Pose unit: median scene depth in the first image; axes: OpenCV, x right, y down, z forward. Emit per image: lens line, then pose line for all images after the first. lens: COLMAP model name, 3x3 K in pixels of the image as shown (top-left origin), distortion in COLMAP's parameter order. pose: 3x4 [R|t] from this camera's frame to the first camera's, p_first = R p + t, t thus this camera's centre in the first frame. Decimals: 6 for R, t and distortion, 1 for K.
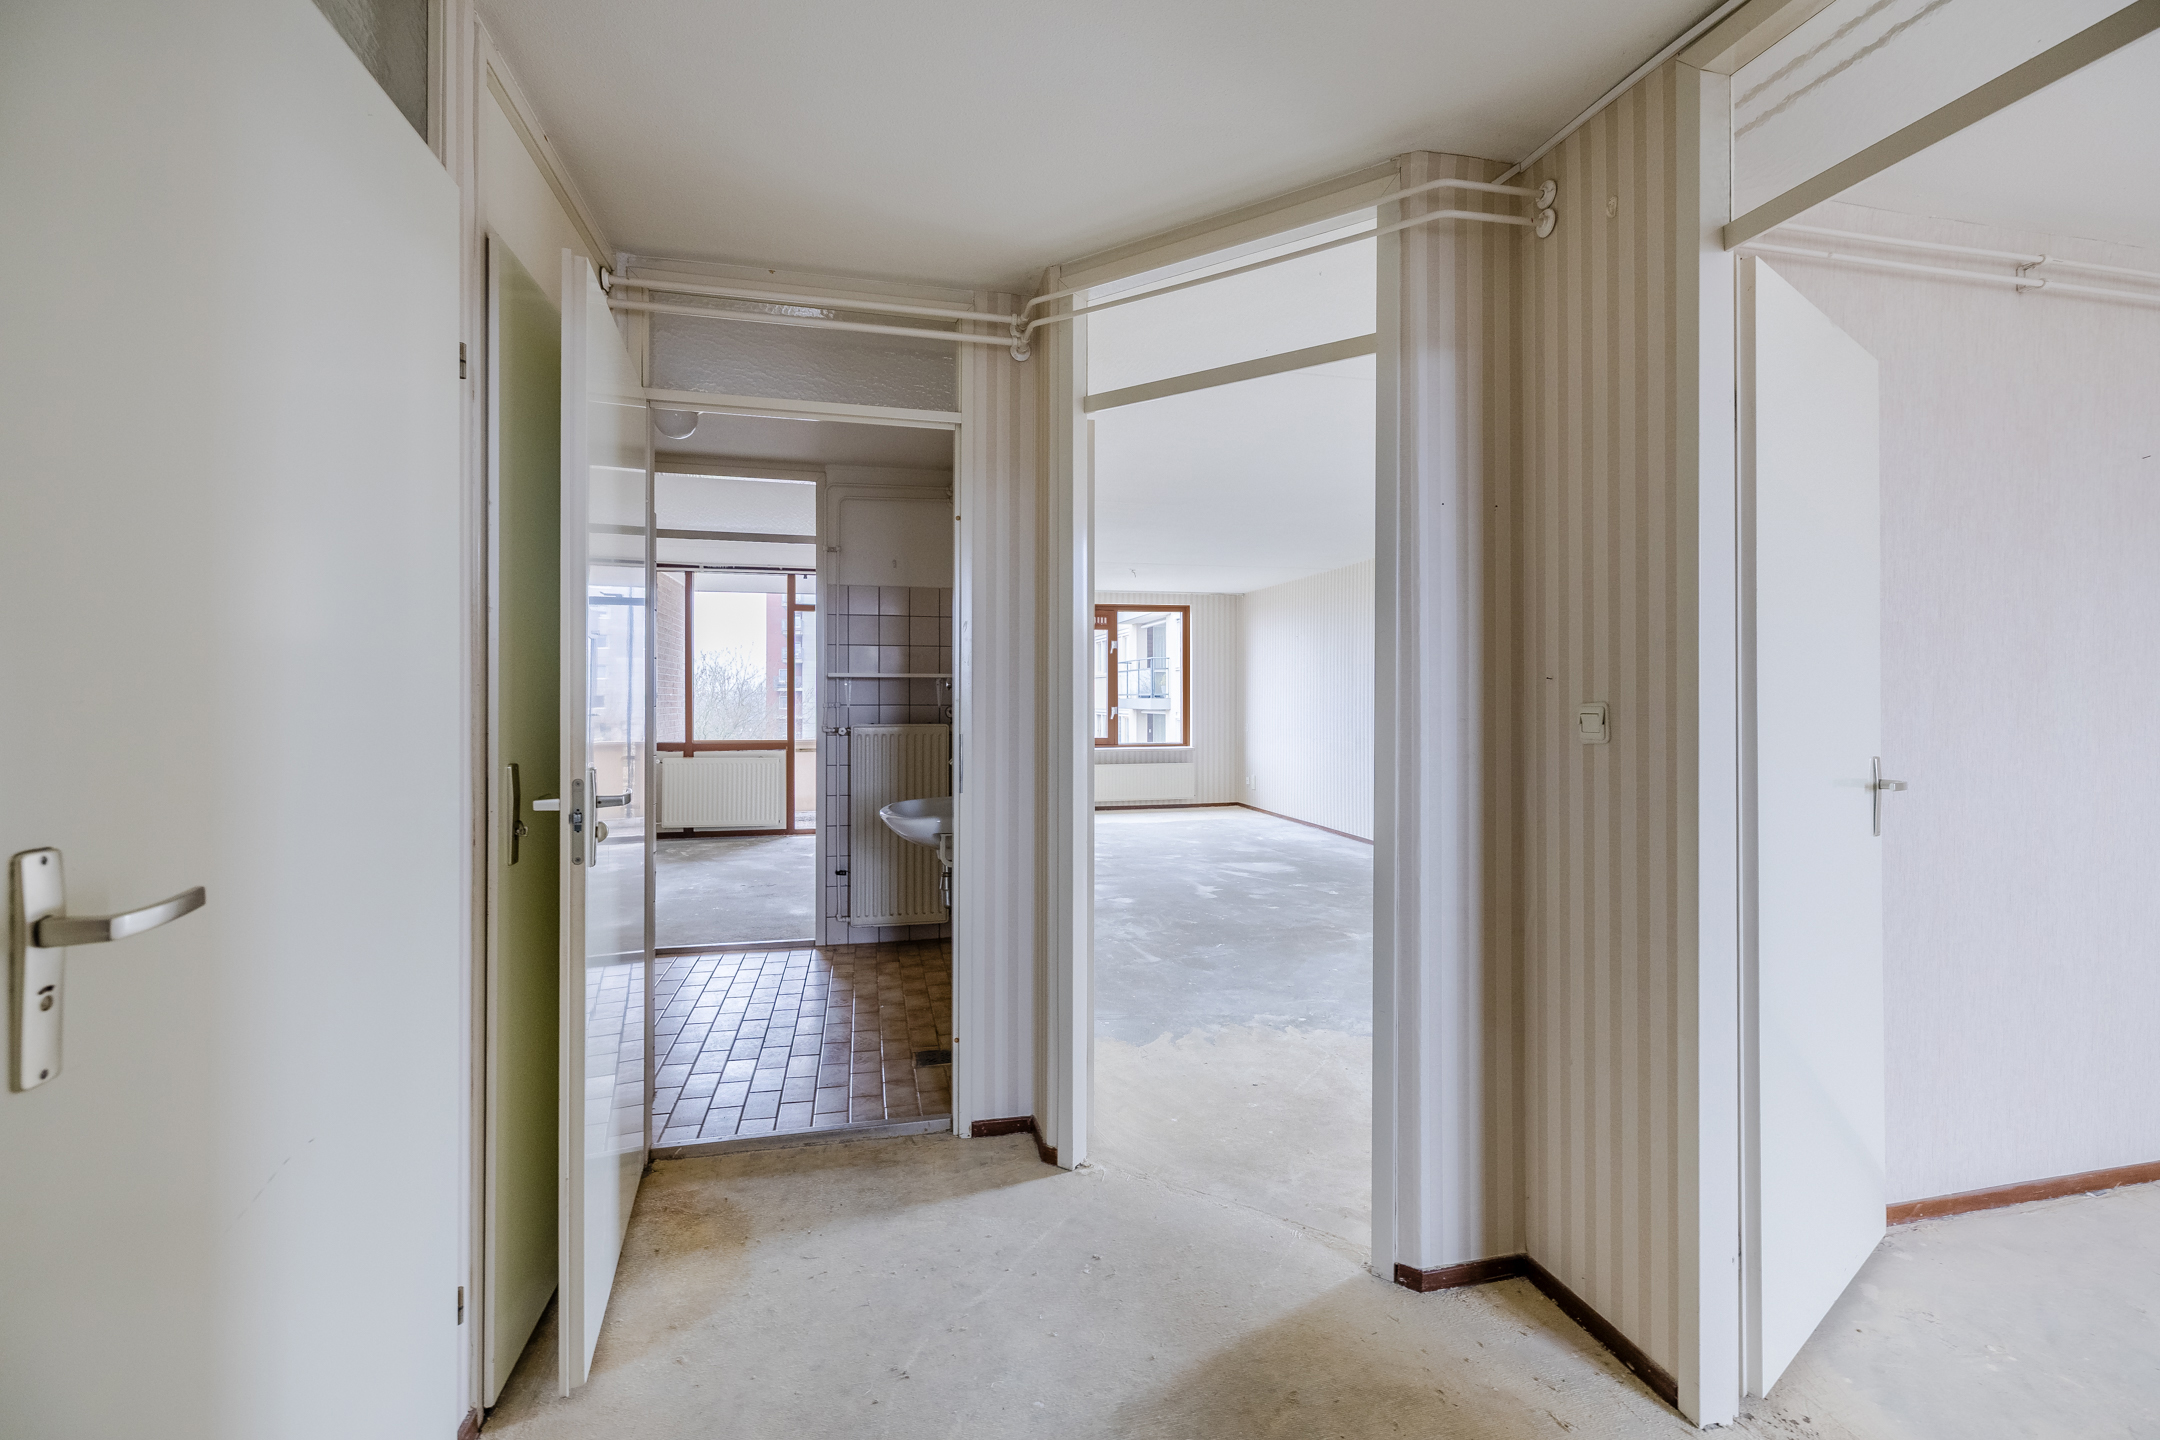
lens RADIAL K [[933.0, 0, 1078.9], [0, 933.0, 711.7], [0, 0, 1]] dist [-0.005596, -0.000425]
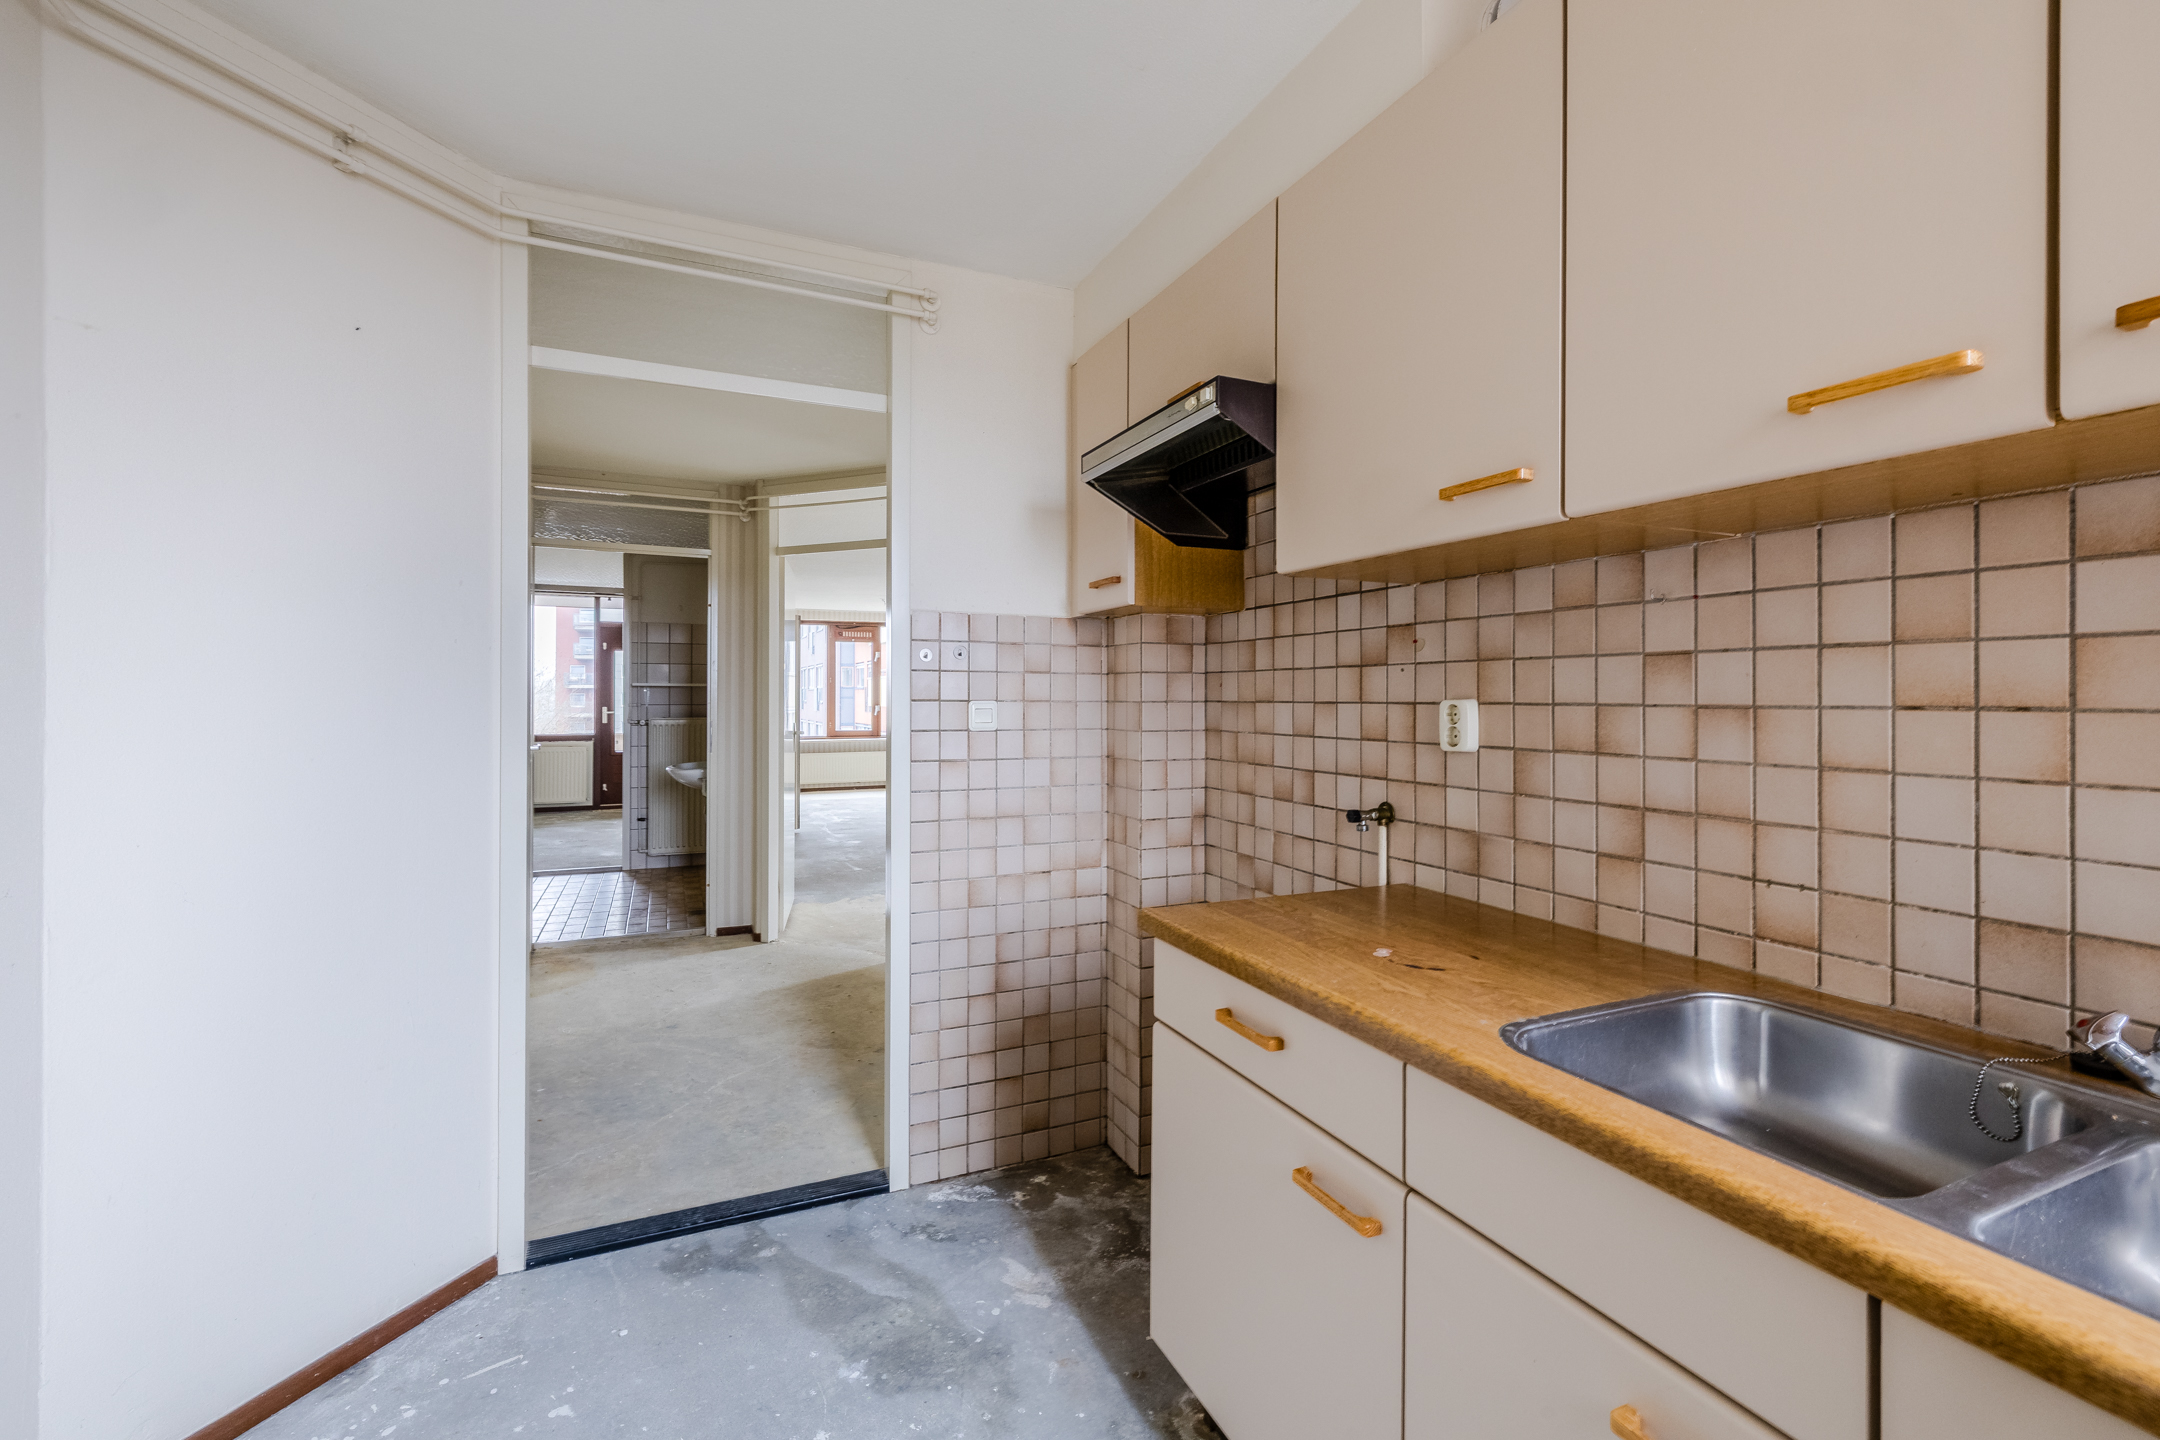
lens RADIAL K [[933.0, 0, 1083.6], [0, 933.0, 705.4], [0, 0, 1]] dist [-0.005596, -0.000425]
pose [[0.981103, 0.002738, 0.193468, 0.226866], [-0.002045, 0.999991, -0.003786, -0.002919], [-0.193476, 0.003319, 0.981099, -0.907955]]
